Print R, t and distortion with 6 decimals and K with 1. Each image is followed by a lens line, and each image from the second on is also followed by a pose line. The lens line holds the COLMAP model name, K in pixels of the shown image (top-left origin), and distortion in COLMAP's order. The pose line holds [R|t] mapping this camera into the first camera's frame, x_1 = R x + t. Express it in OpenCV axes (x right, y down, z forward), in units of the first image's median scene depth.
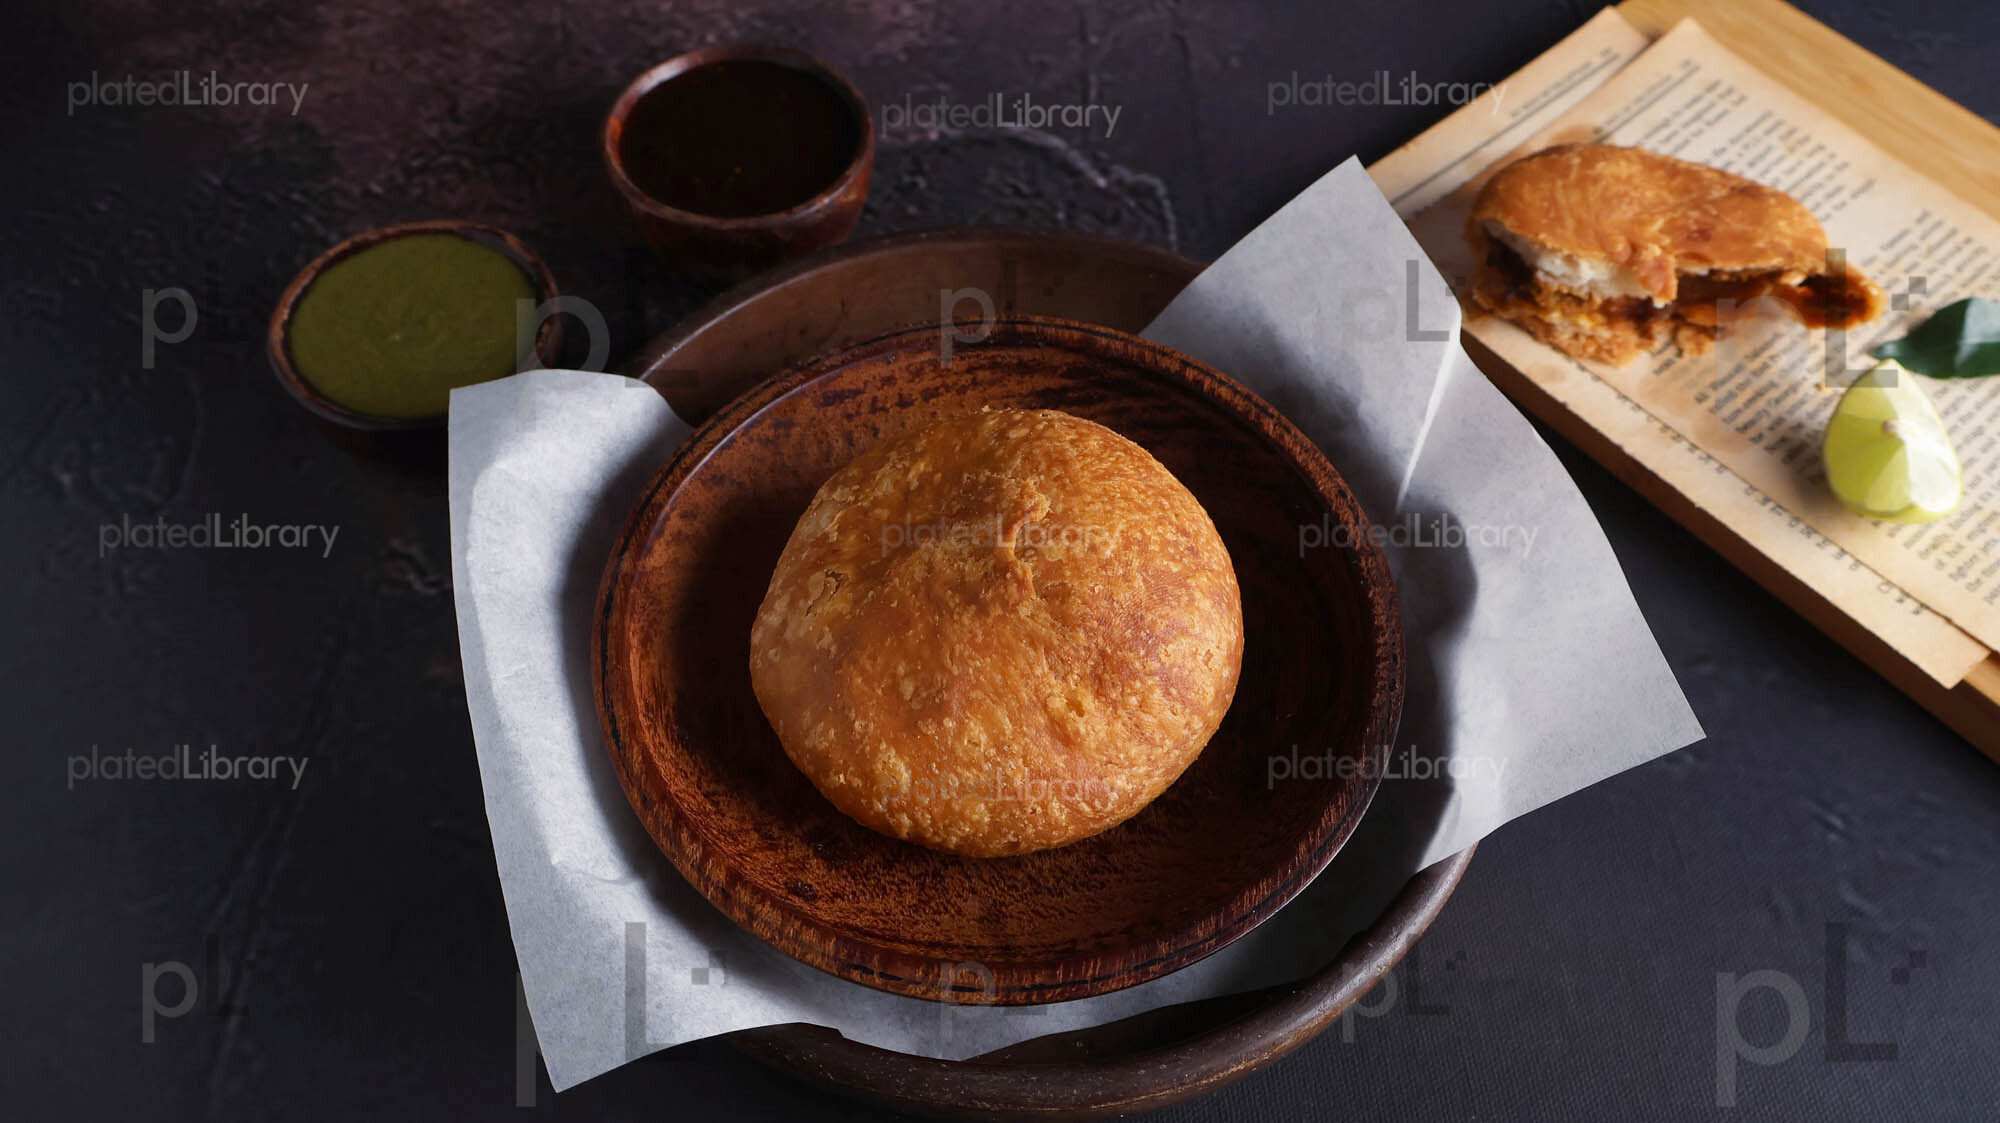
lens RADIAL K [[2044.9, 0, 1004.4], [0, 2044.9, 551.3], [0, 0, 1]] dist [0.005078, 0.001786]
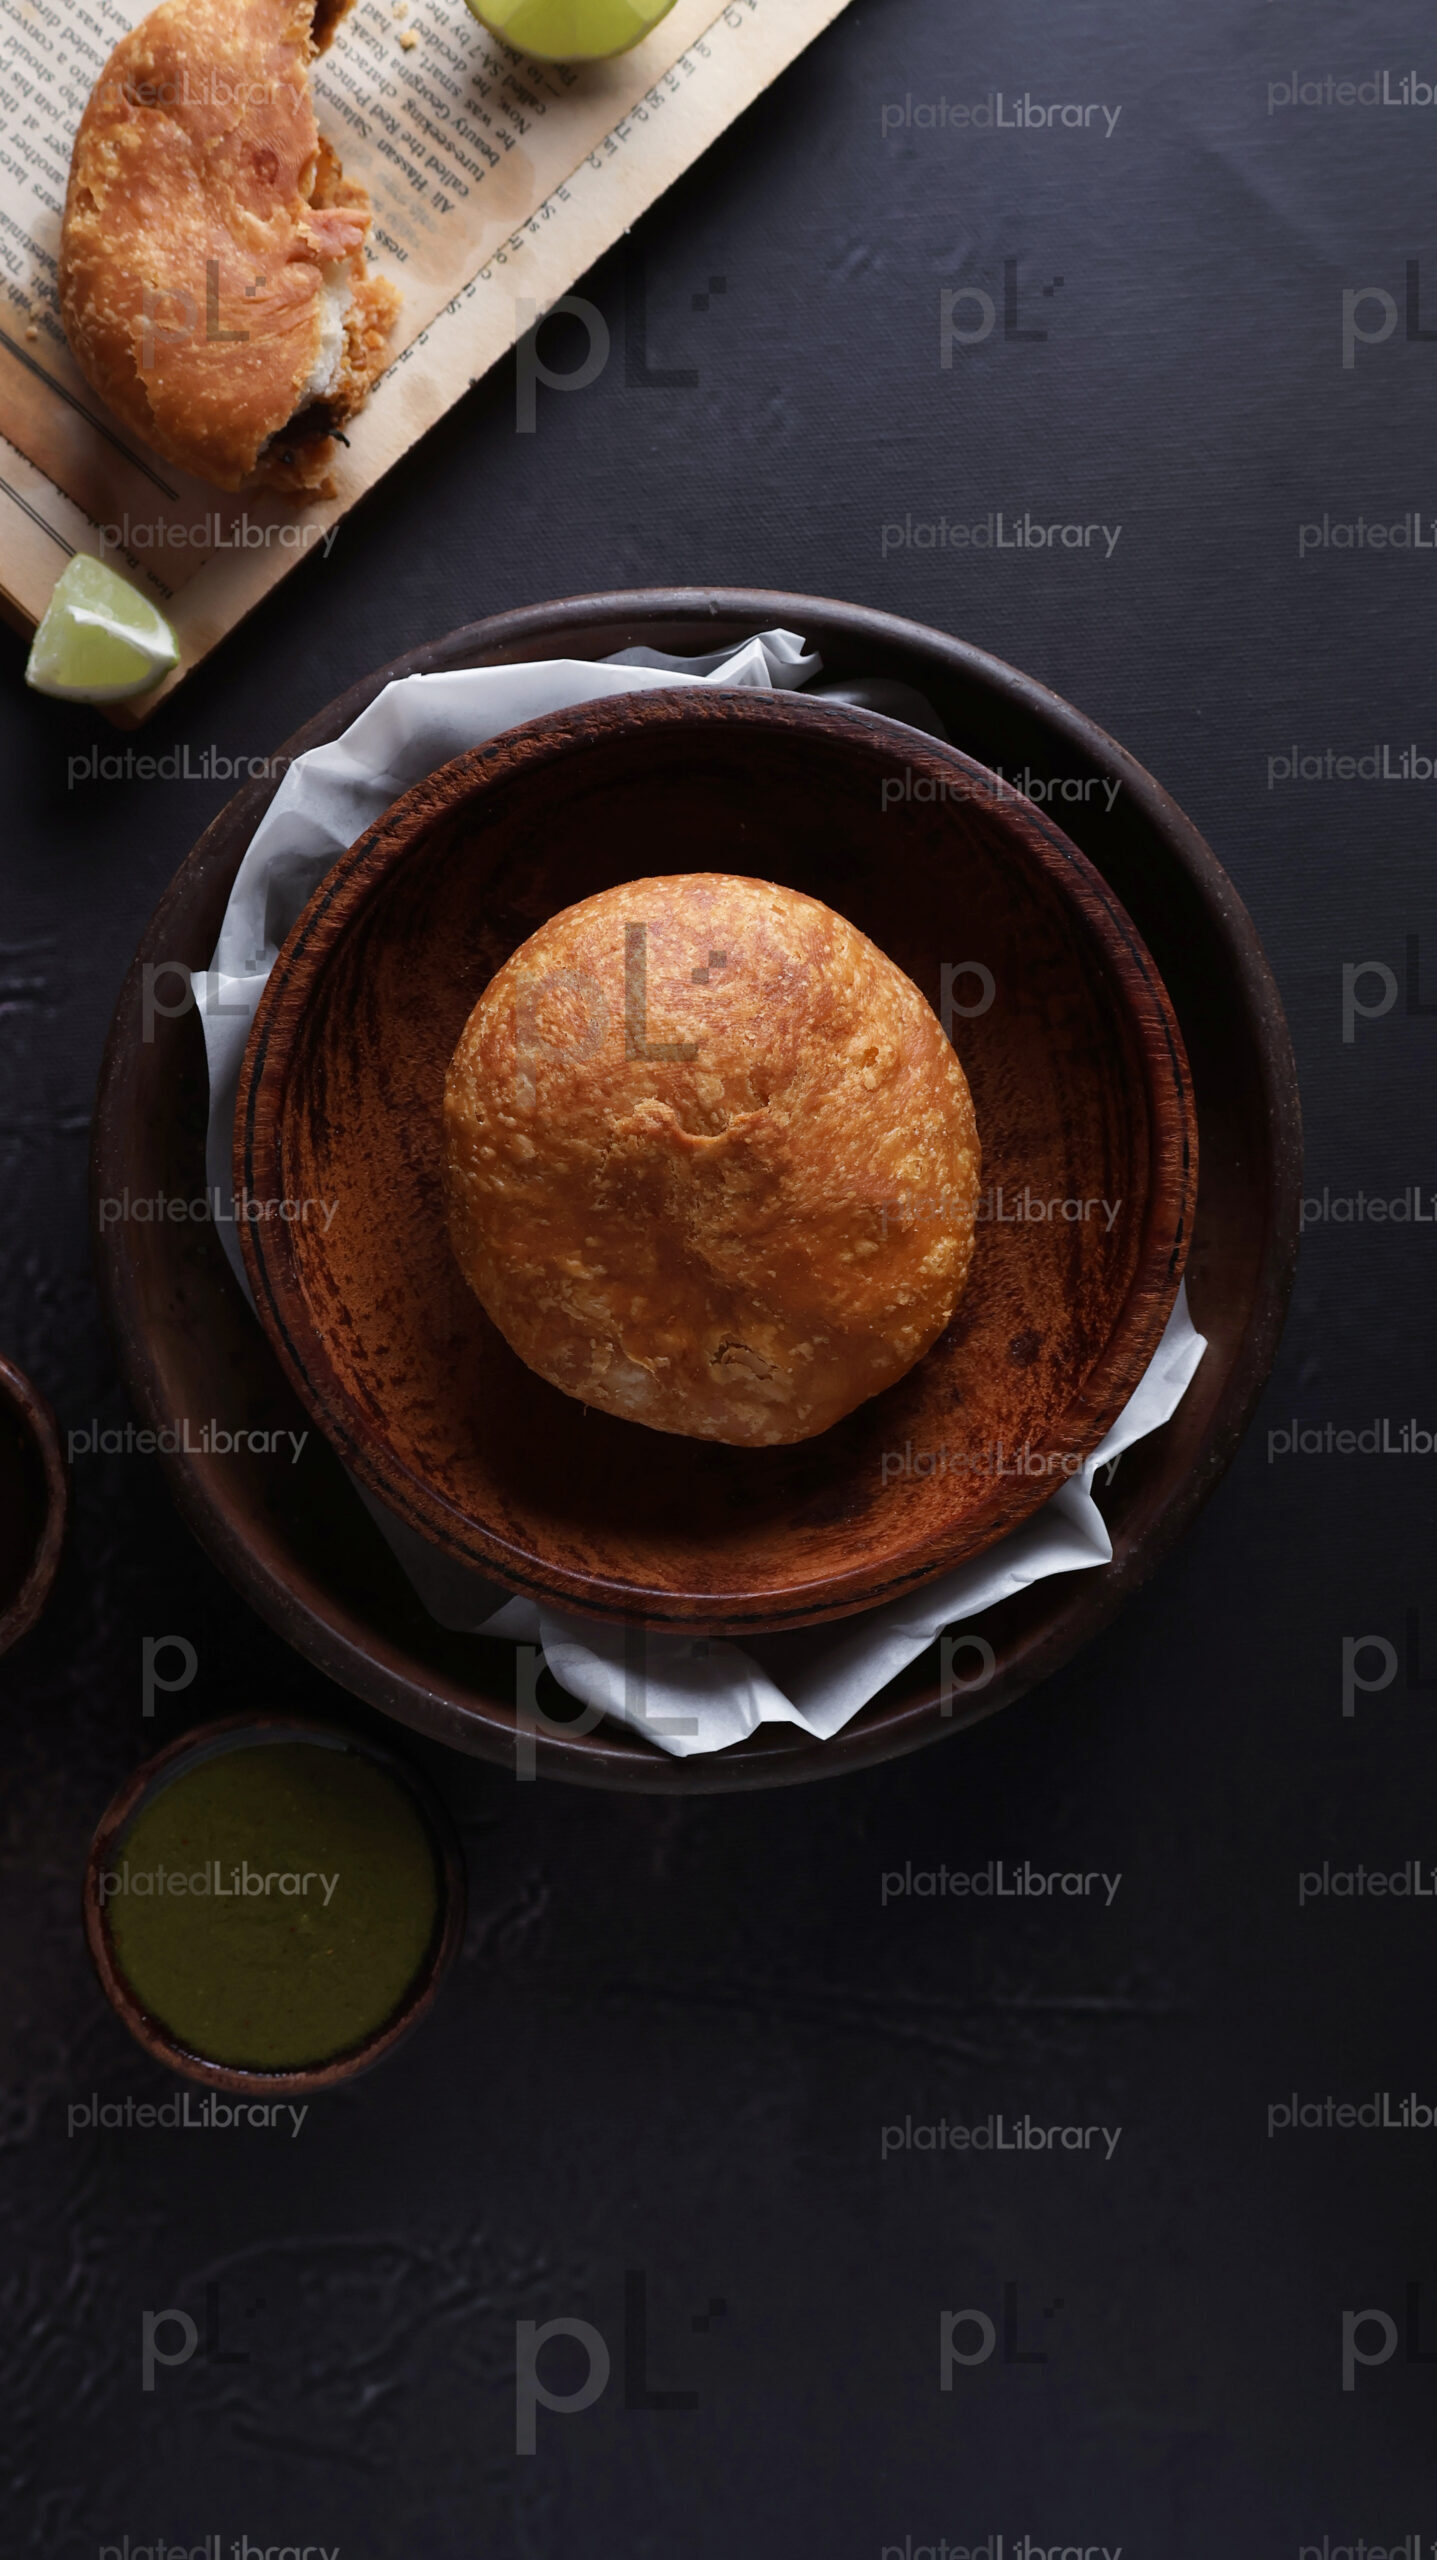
lens RADIAL K [[2615.2, 0, 699.7], [0, 2615.2, 1273.3], [0, 0, 1]] dist [0.003215, 0.008955]
pose [[-0.088107, -0.996100, -0.004751, -0.045628], [0.767242, -0.070904, 0.637427, -0.692835], [-0.635277, 0.052517, 0.770496, 0.174291]]
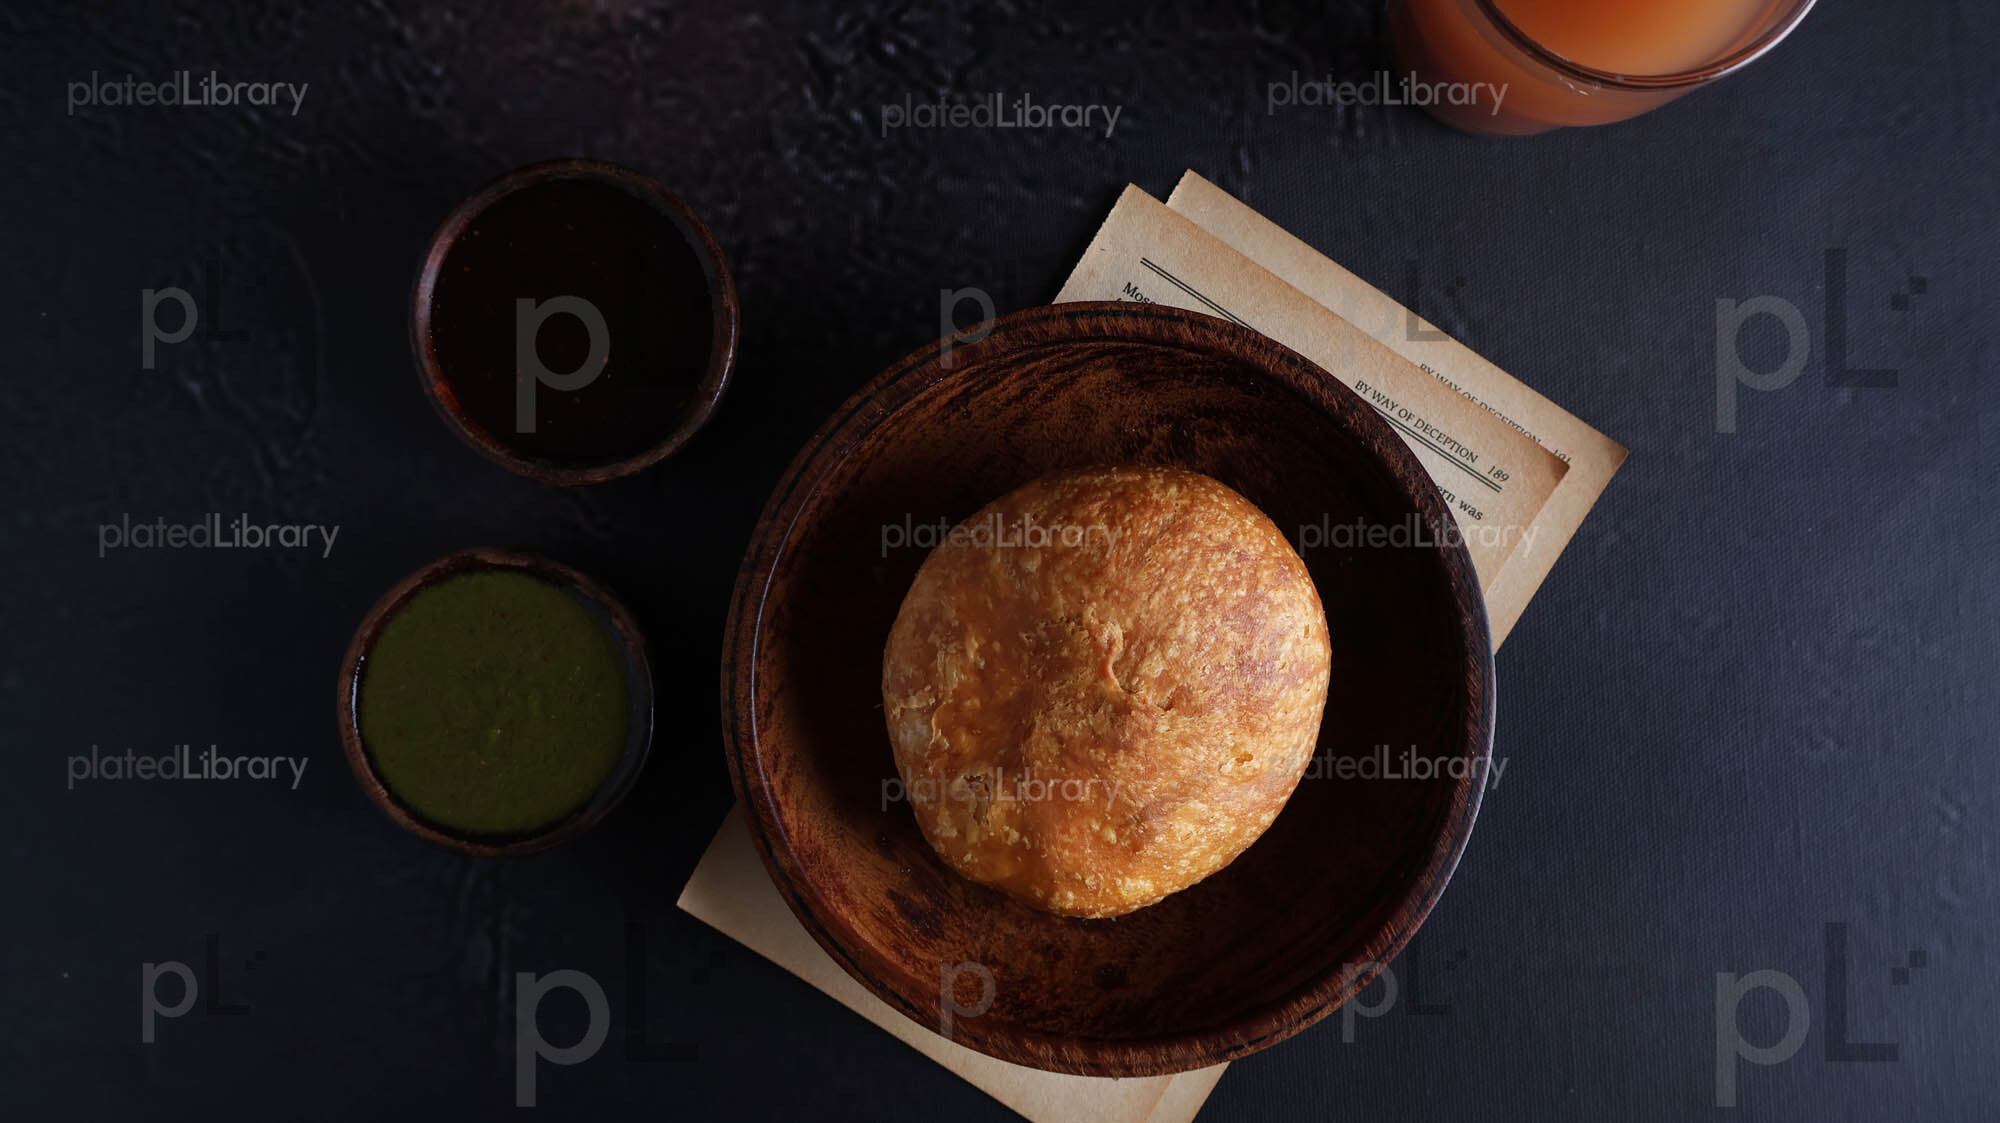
lens RADIAL K [[2043.1, 0, 1000.0], [0, 2043.1, 561.5], [0, 0, 1]] dist [0.003215, 0.008955]
pose [[0.803279, -0.595213, -0.021530, 0.015596], [0.473531, 0.616300, 0.629240, -0.718050], [-0.361263, -0.515650, 0.776913, 0.248177]]
